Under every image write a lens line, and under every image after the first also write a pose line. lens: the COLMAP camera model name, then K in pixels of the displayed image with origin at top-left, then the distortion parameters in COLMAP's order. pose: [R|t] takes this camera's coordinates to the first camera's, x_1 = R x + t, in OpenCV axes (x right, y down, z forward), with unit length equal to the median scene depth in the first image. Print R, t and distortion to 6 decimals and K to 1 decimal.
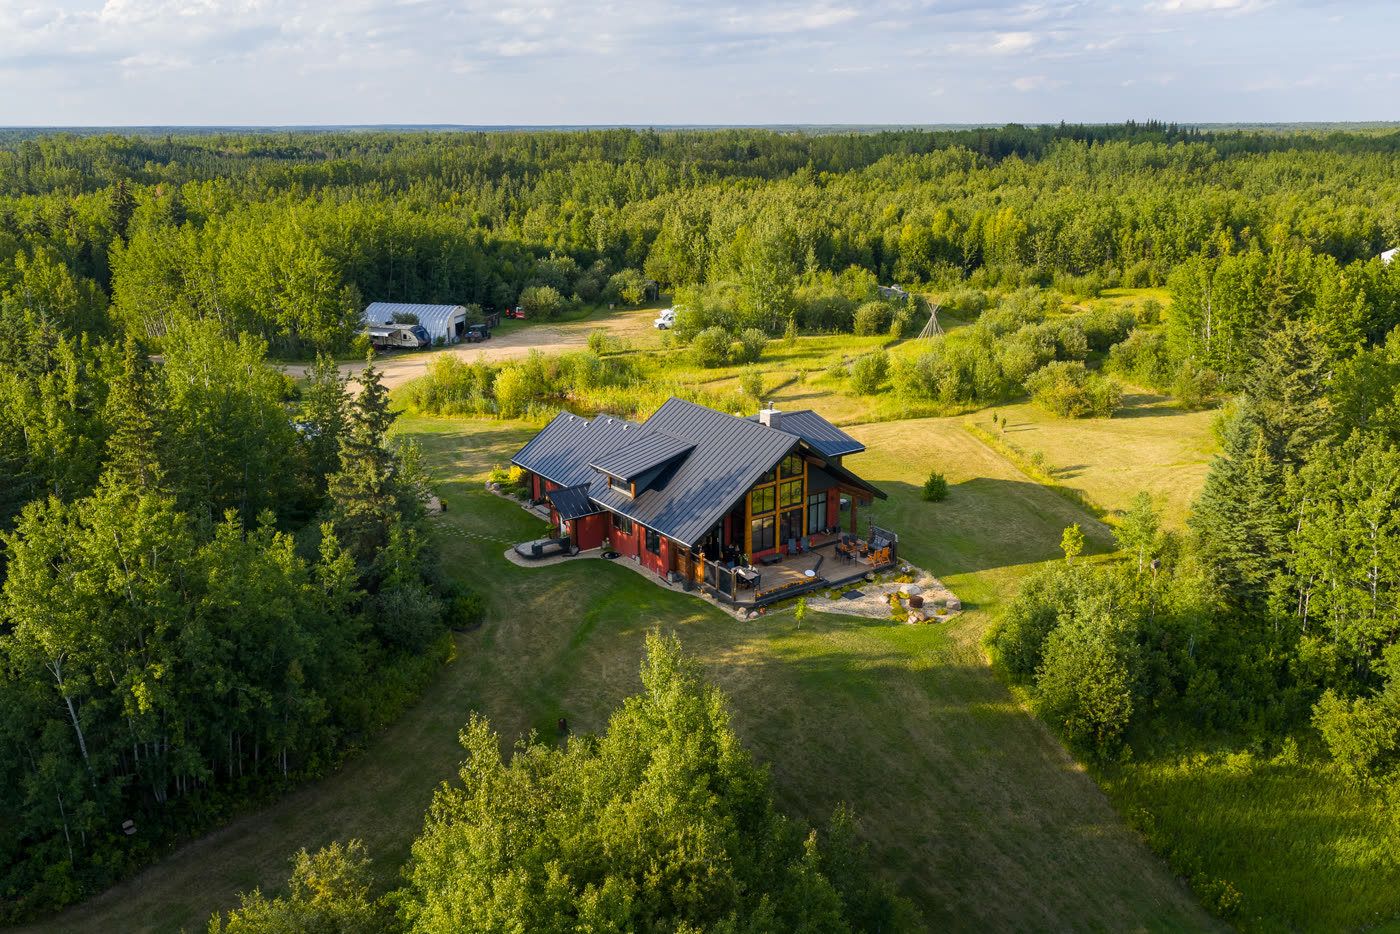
lens RADIAL K [[1147.6, 0, 700.0], [0, 1147.6, 467.0], [0, 0, 1]] dist [0.031609, -0.059269]
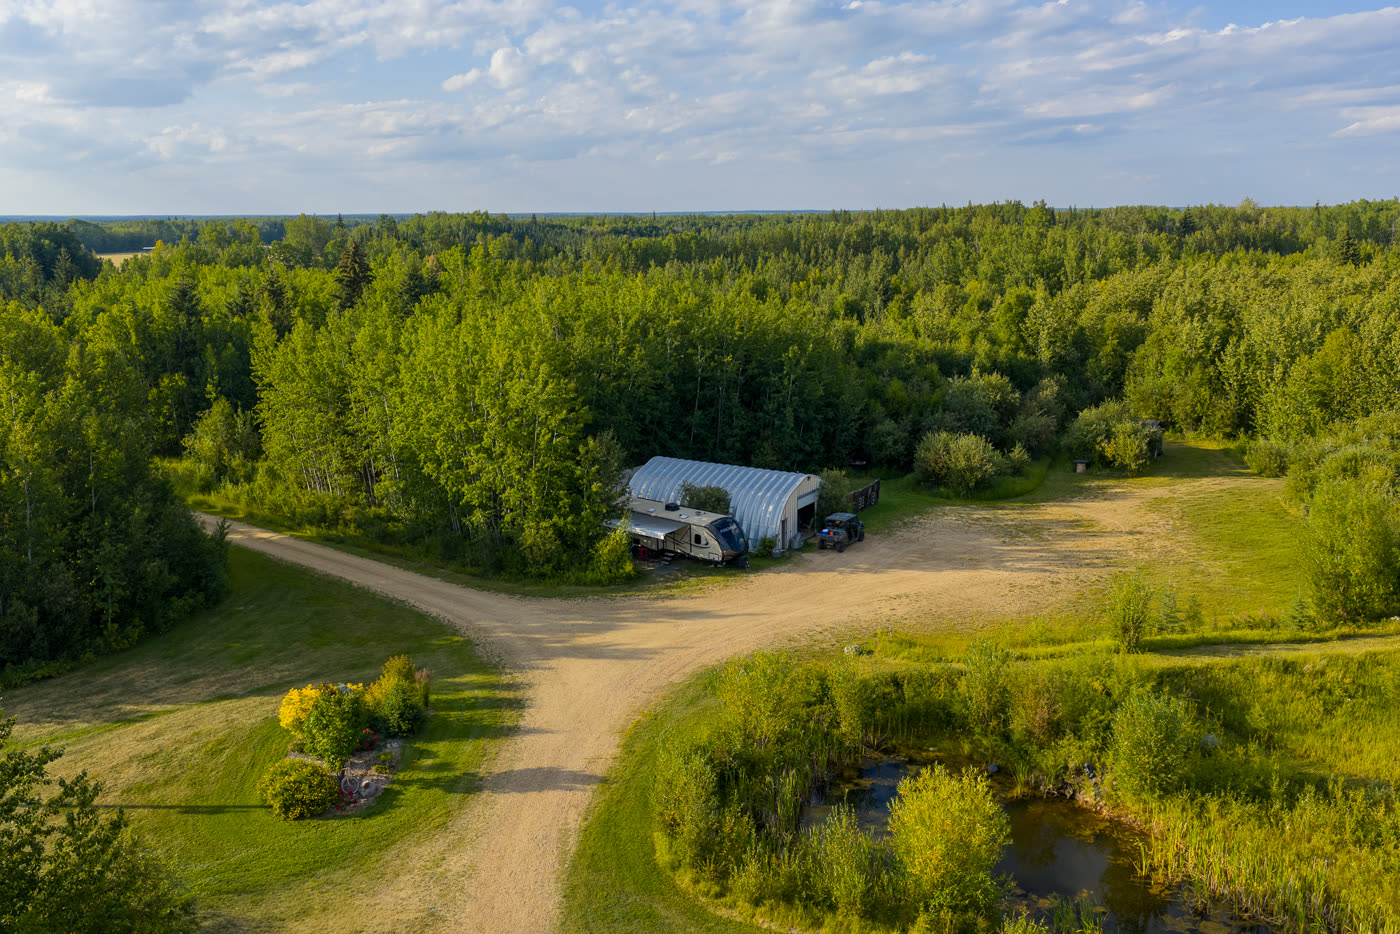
lens RADIAL K [[1147.6, 0, 700.0], [0, 1147.6, 467.0], [0, 0, 1]] dist [0.031609, -0.059269]
pose [[0.955092, 0.059520, -0.290269, -0.088148], [-0.079352, 0.995214, -0.057030, -0.091586], [0.285486, 0.077502, 0.955244, 0.408705]]
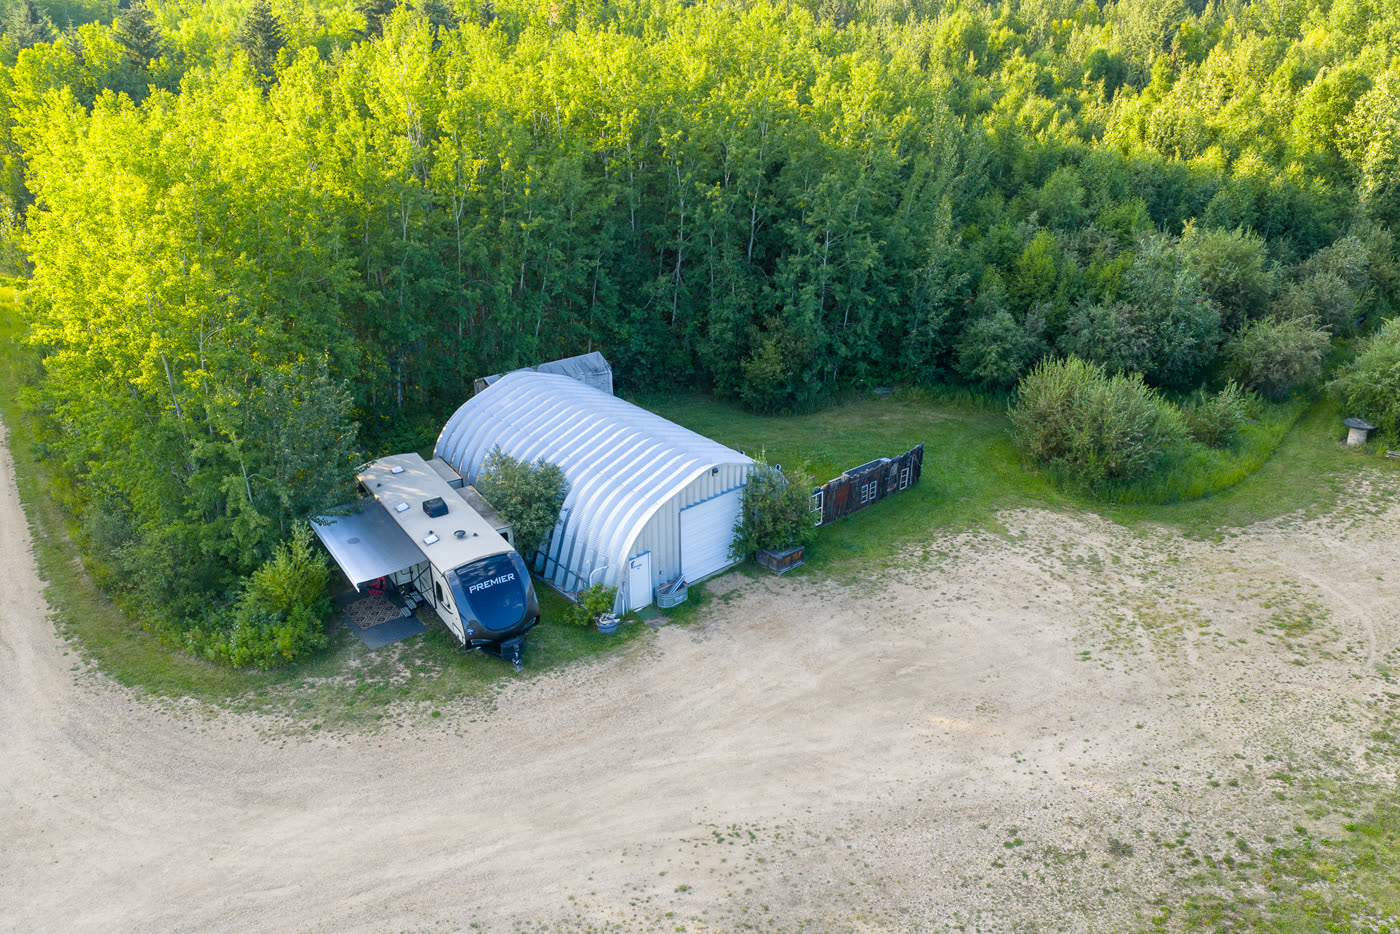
lens RADIAL K [[1147.6, 0, 700.0], [0, 1147.6, 467.0], [0, 0, 1]] dist [0.031609, -0.059269]
pose [[0.831436, 0.242237, -0.500035, -0.064876], [-0.158577, 0.965982, 0.204286, -0.161046], [0.532511, -0.090557, 0.841565, 0.640470]]
